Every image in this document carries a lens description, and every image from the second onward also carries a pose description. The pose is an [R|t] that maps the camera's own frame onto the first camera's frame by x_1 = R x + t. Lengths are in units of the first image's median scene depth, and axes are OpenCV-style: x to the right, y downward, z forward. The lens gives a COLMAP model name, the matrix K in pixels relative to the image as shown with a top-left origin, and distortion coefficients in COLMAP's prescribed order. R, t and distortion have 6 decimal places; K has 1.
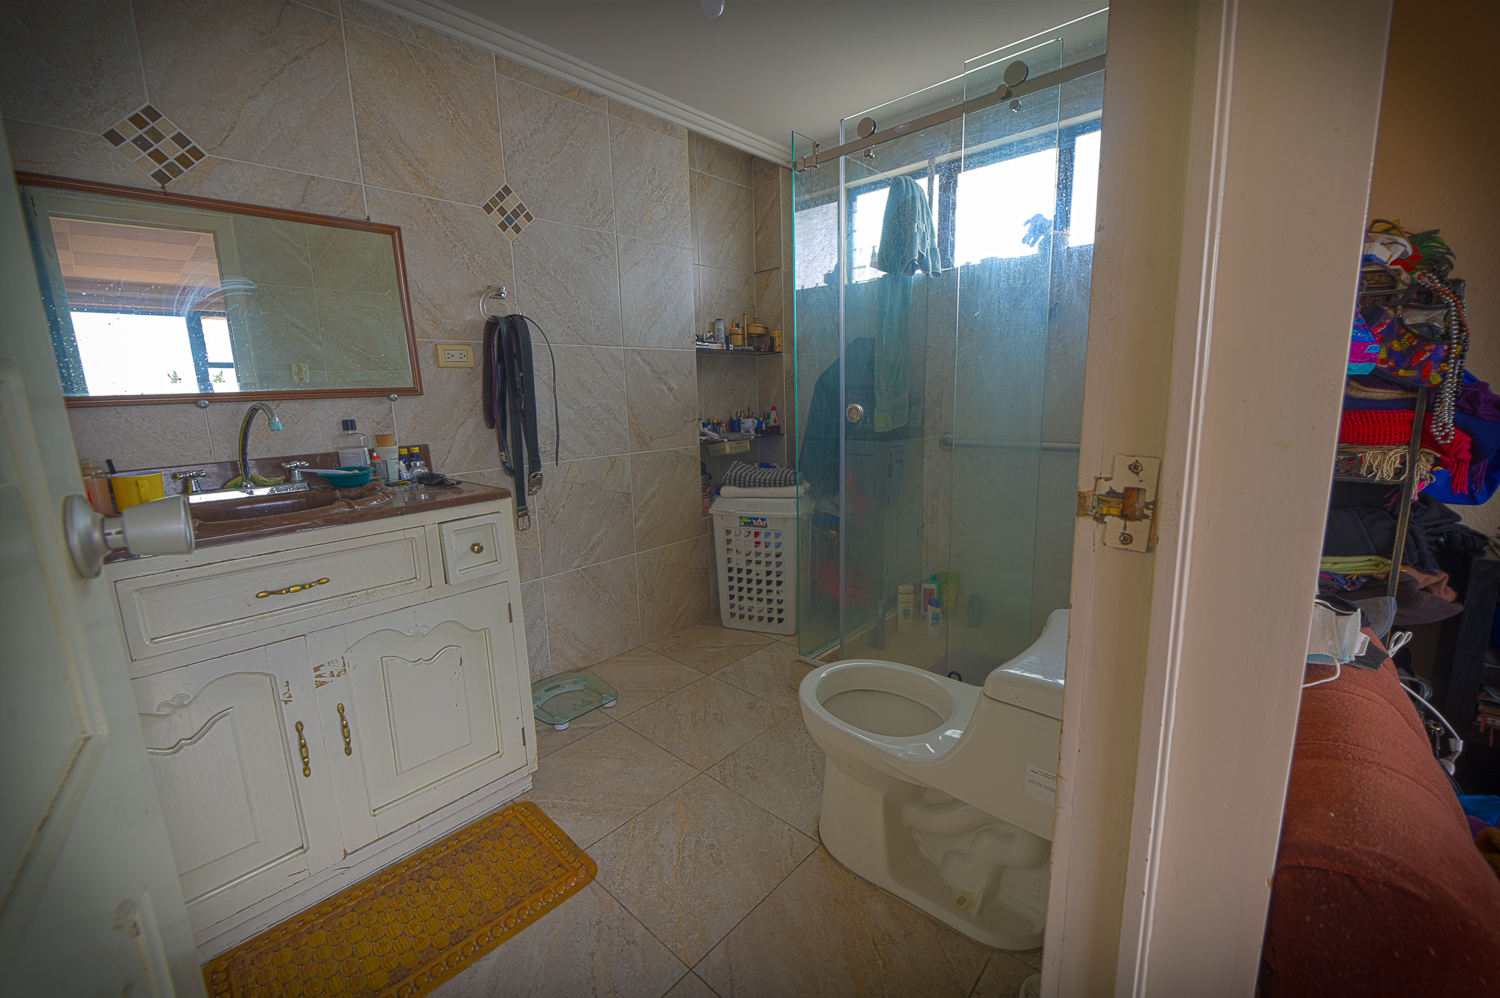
lens RADIAL K [[605.9, 0, 750.6], [0, 605.9, 497.5], [0, 0, 1]] dist [-0.000162, 0.000000]
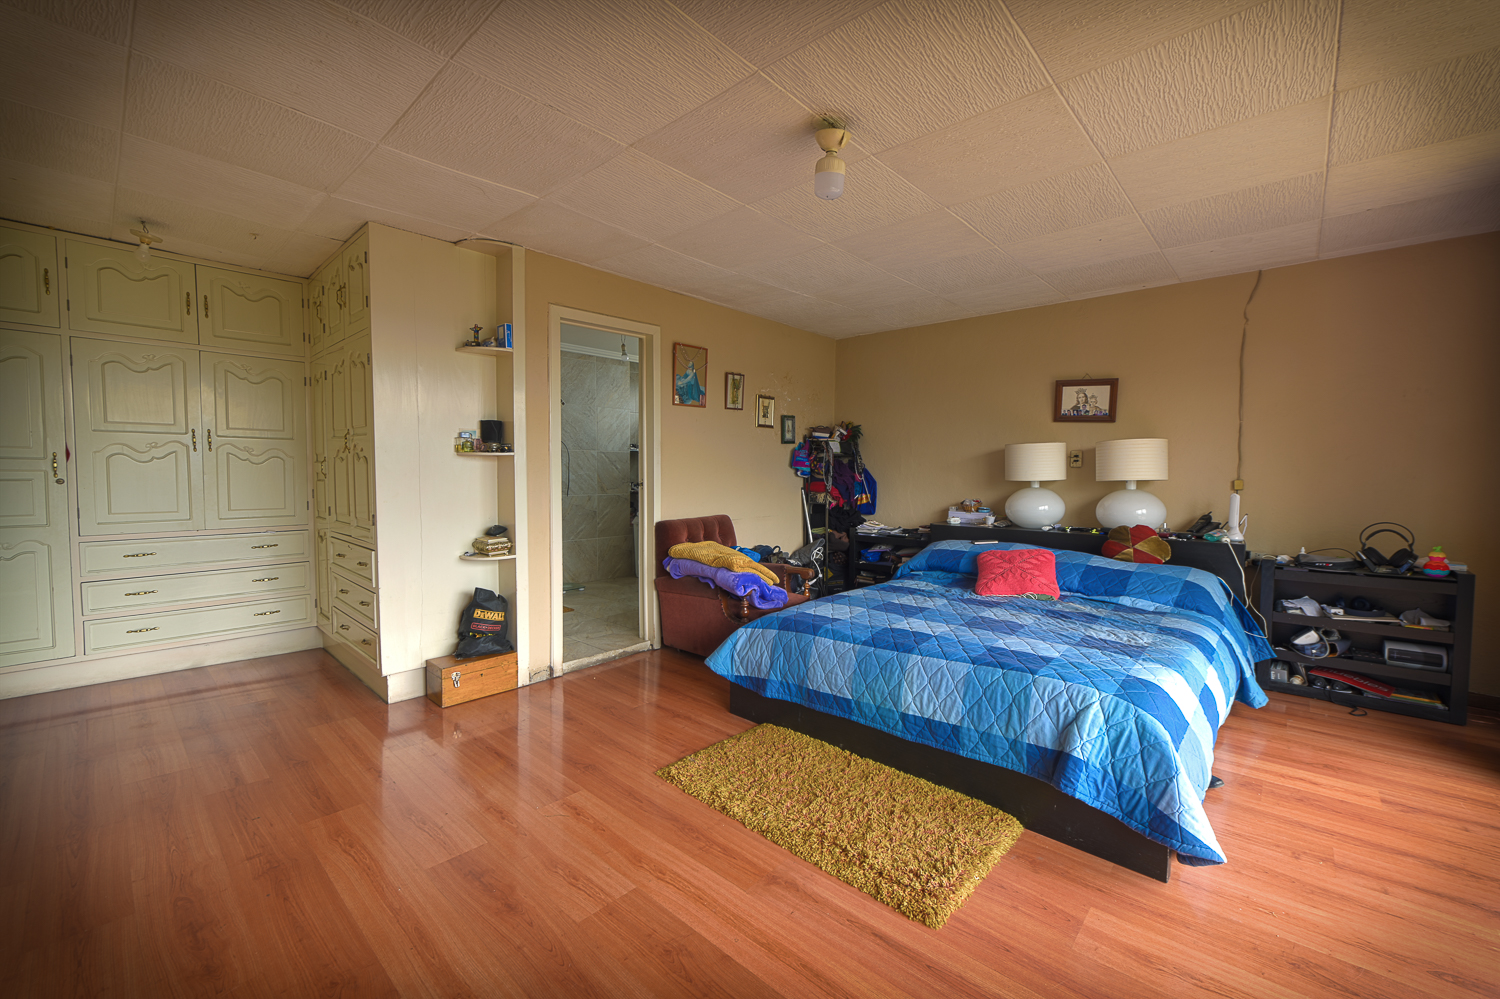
lens RADIAL K [[607.4, 0, 746.8], [0, 607.4, 499.9], [0, 0, 1]] dist [0.000074, 0.000000]
pose [[0.999505, 0.031087, 0.004809, 0.385929], [-0.030228, 0.991481, -0.126696, 0.237829], [-0.008707, 0.126488, 0.991930, -1.401210]]
